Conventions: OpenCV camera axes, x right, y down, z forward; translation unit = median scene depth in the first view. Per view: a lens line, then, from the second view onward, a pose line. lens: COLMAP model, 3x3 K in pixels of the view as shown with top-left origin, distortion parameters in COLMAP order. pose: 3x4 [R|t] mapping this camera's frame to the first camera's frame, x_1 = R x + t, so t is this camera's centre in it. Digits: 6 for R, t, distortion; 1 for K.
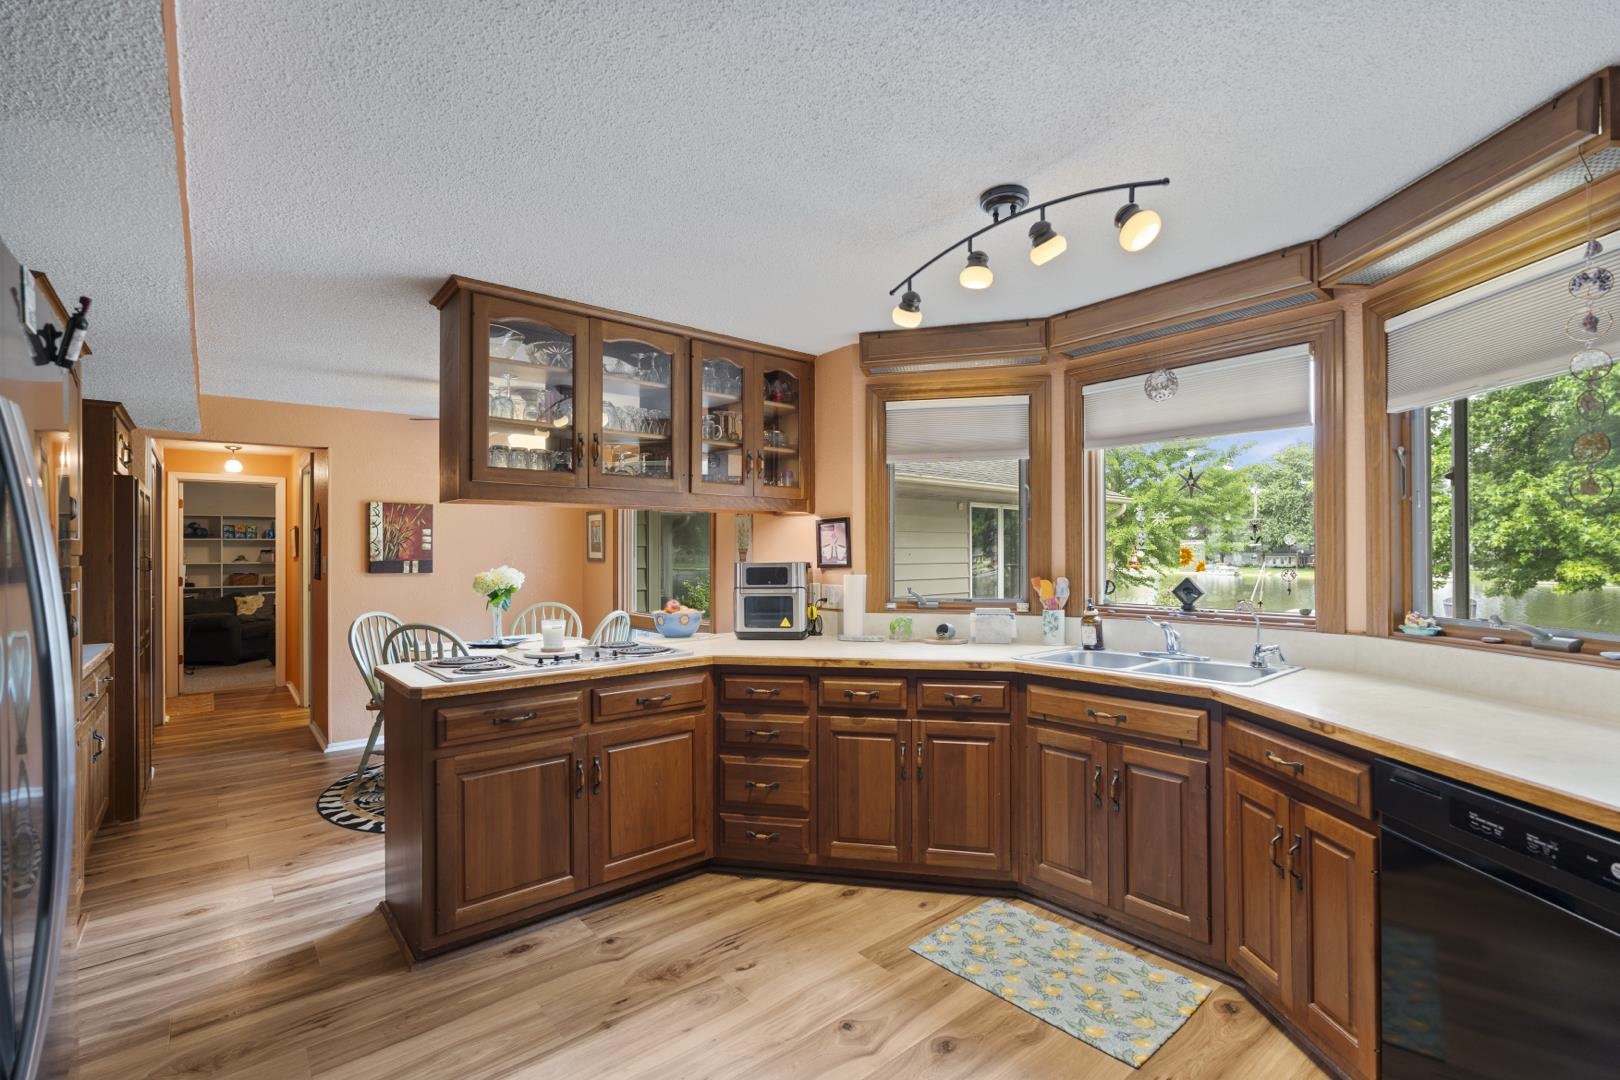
lens RADIAL K [[717.7, 0, 811.6], [0, 717.7, 546.4], [0, 0, 1]] dist [-0.004615, -0.000032]
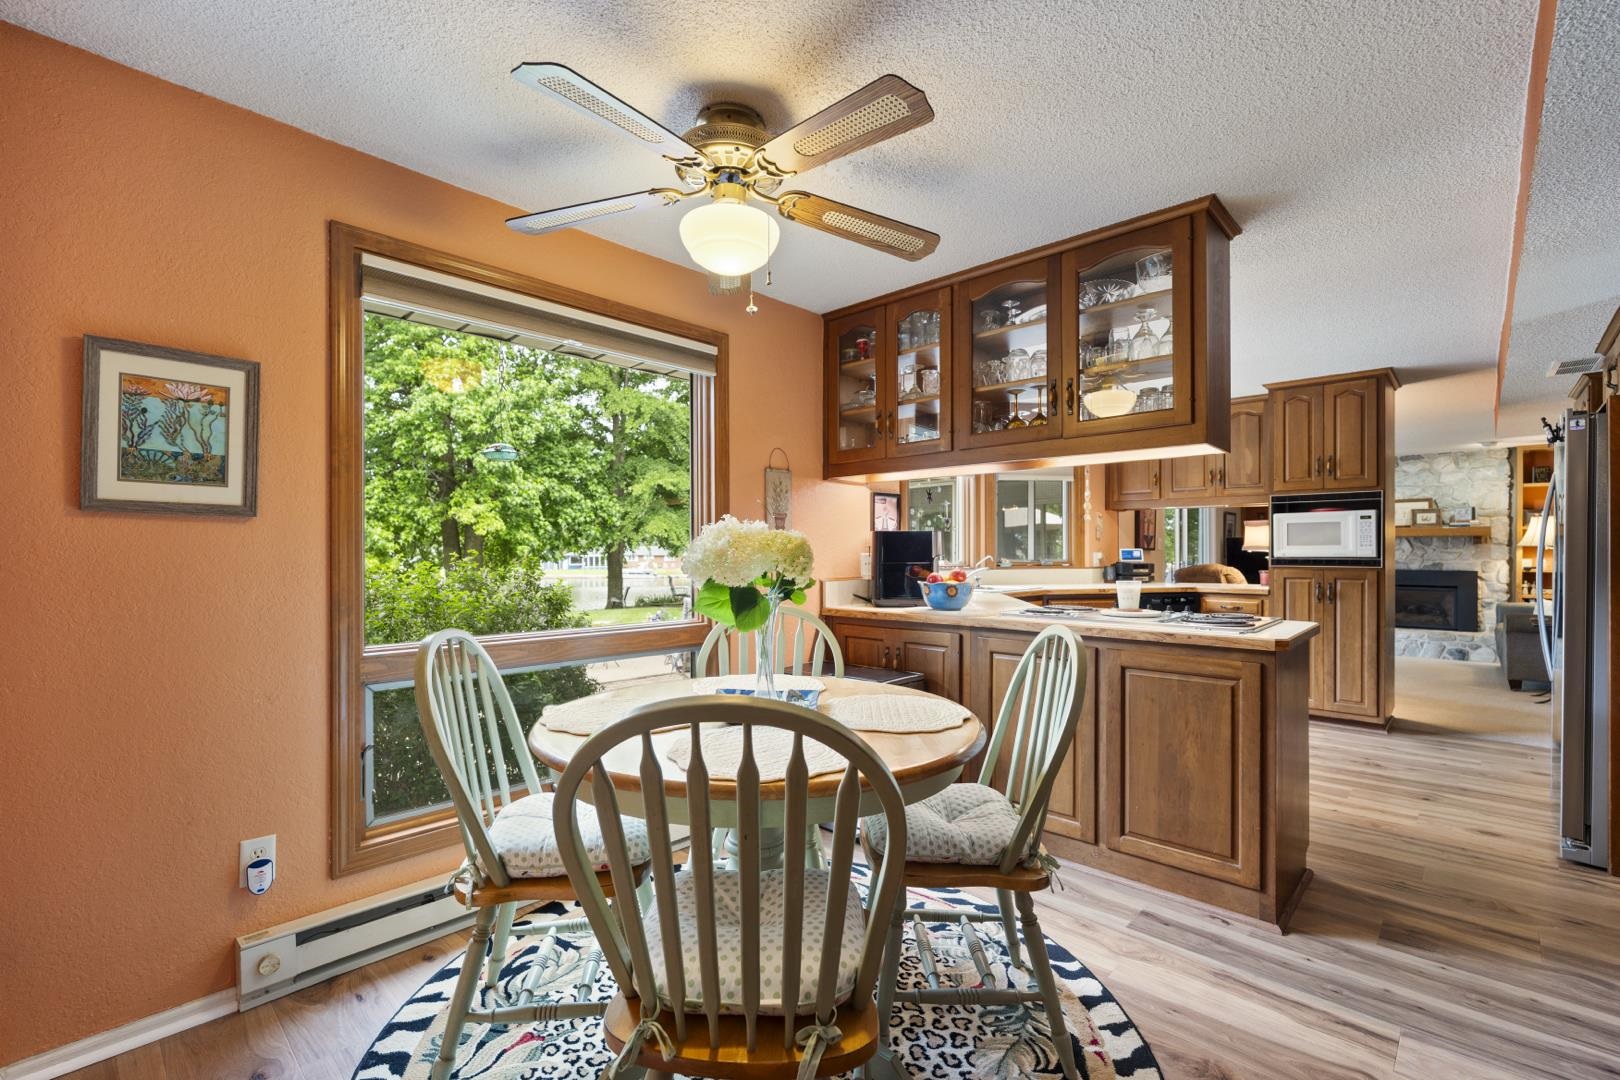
lens RADIAL K [[717.7, 0, 803.8], [0, 717.7, 551.9], [0, 0, 1]] dist [-0.004615, -0.000032]
pose [[-0.114372, 0.006006, 0.993420, -1.348515], [-0.008544, 0.999939, -0.007029, 0.074485], [-0.993401, -0.009292, -0.114314, 1.630724]]
